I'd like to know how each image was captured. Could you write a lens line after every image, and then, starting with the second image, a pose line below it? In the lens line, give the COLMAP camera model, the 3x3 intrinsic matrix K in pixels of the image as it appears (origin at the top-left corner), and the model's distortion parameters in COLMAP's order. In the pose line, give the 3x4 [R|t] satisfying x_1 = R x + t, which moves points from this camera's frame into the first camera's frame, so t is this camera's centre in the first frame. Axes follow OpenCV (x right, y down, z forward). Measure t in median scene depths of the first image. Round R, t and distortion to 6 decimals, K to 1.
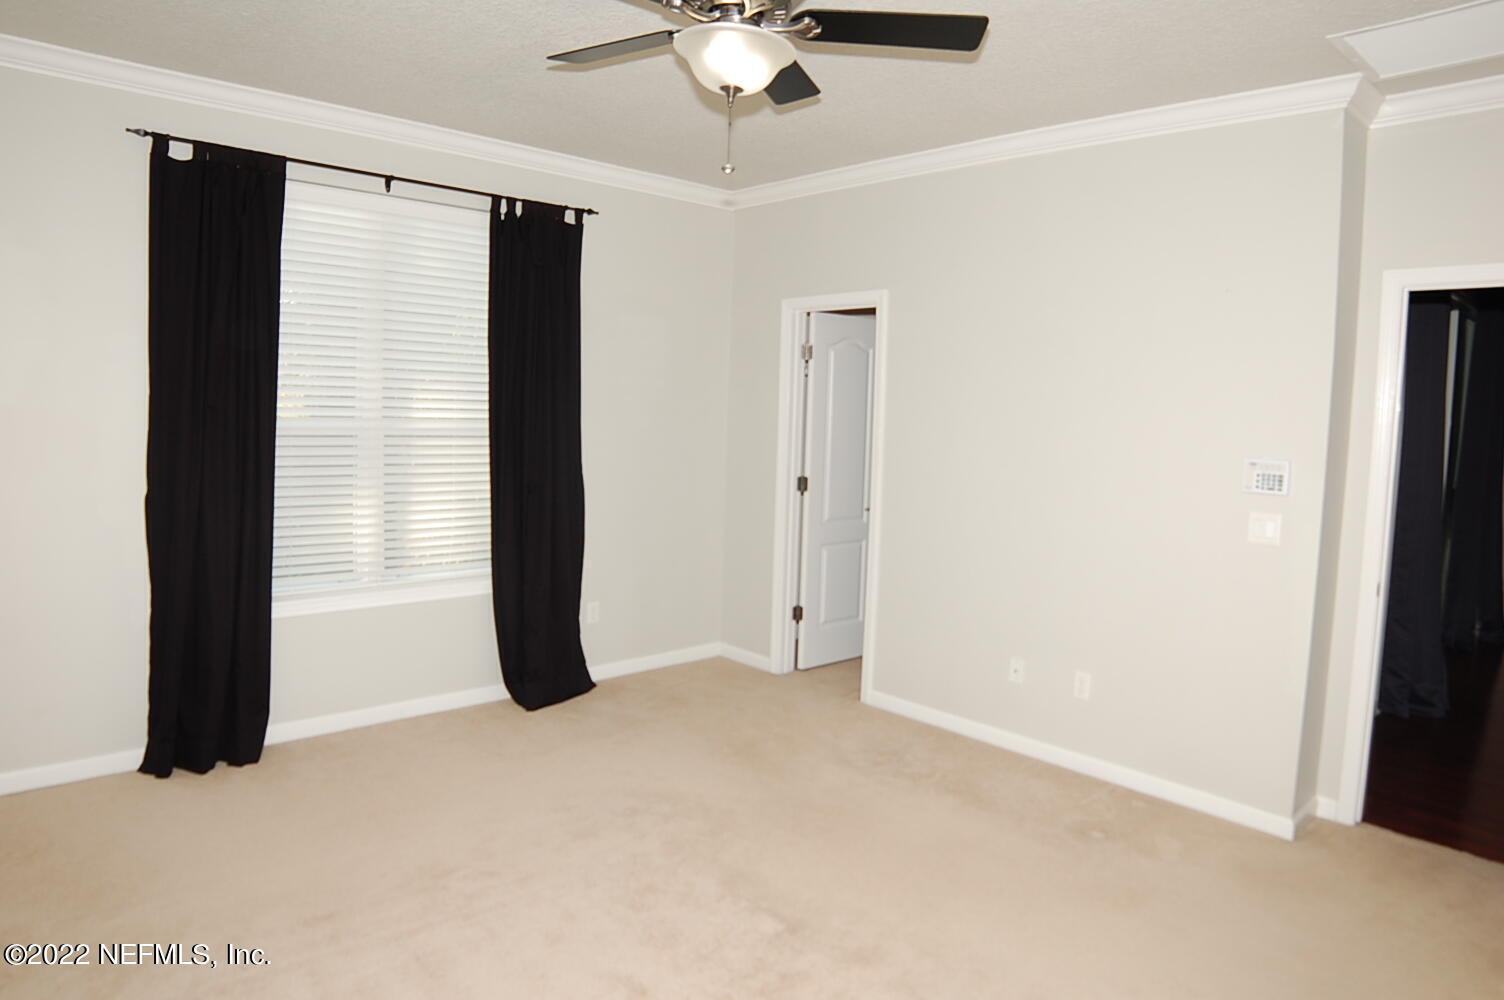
lens RADIAL K [[924.6, 0, 750.1], [0, 924.6, 469.4], [0, 0, 1]] dist [-0.120731, 0.052811]
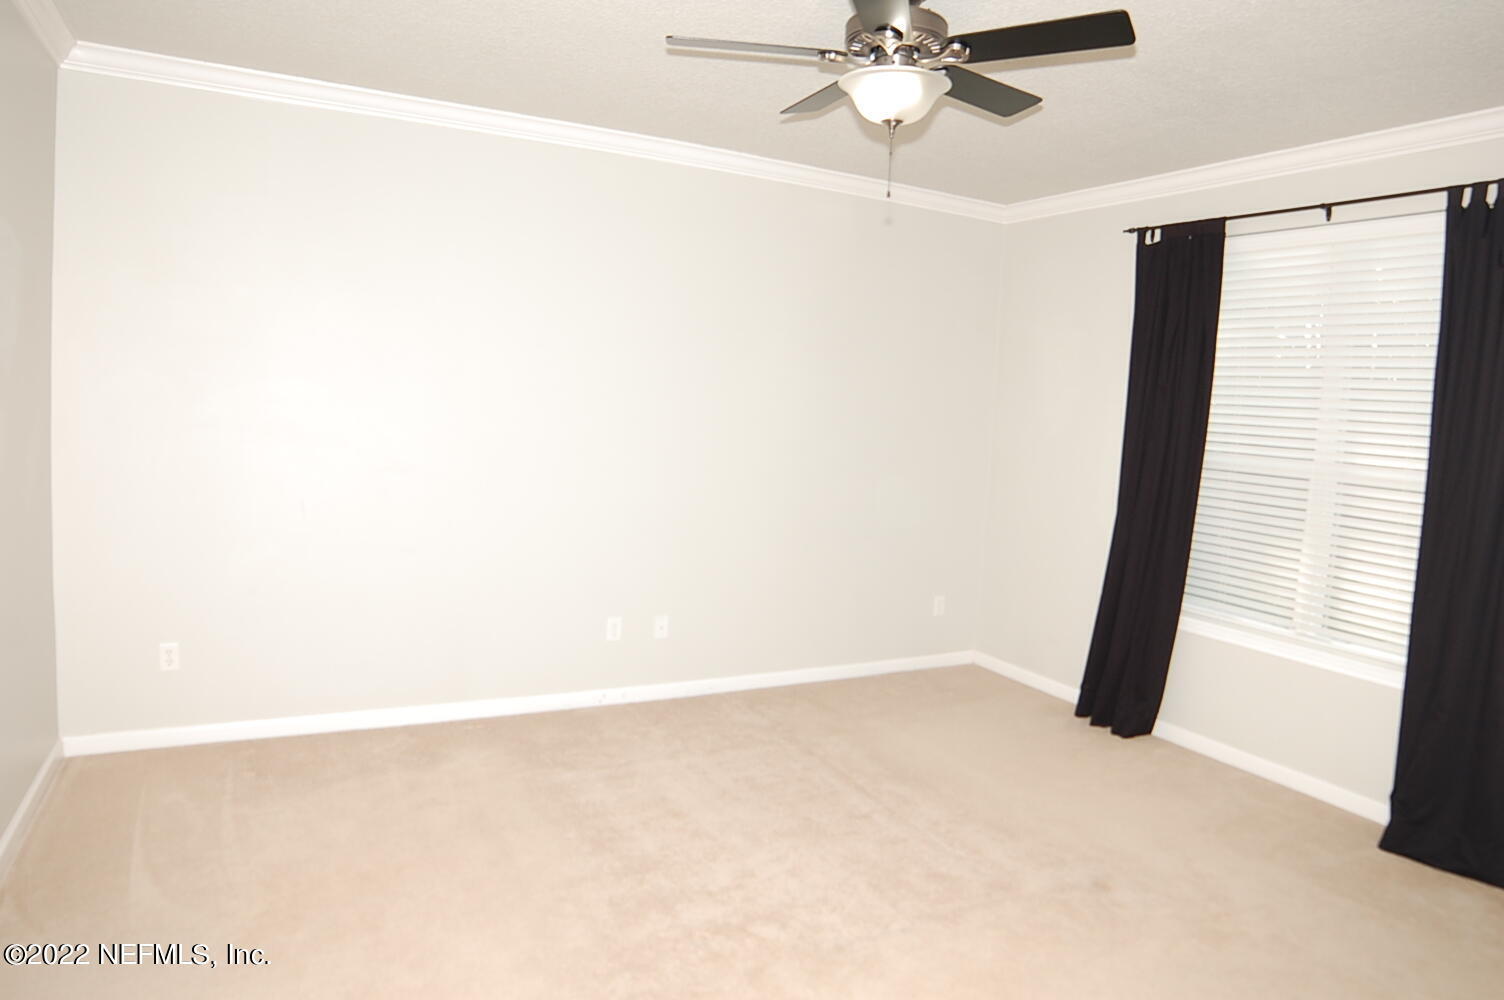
lens RADIAL K [[924.6, 0, 750.1], [0, 924.6, 469.4], [0, 0, 1]] dist [-0.120731, 0.052811]
pose [[-0.231102, 0.027089, -0.972552, 0.664396], [-0.134106, 0.989184, 0.059419, -0.026039], [0.963643, 0.144157, -0.224969, 0.686997]]
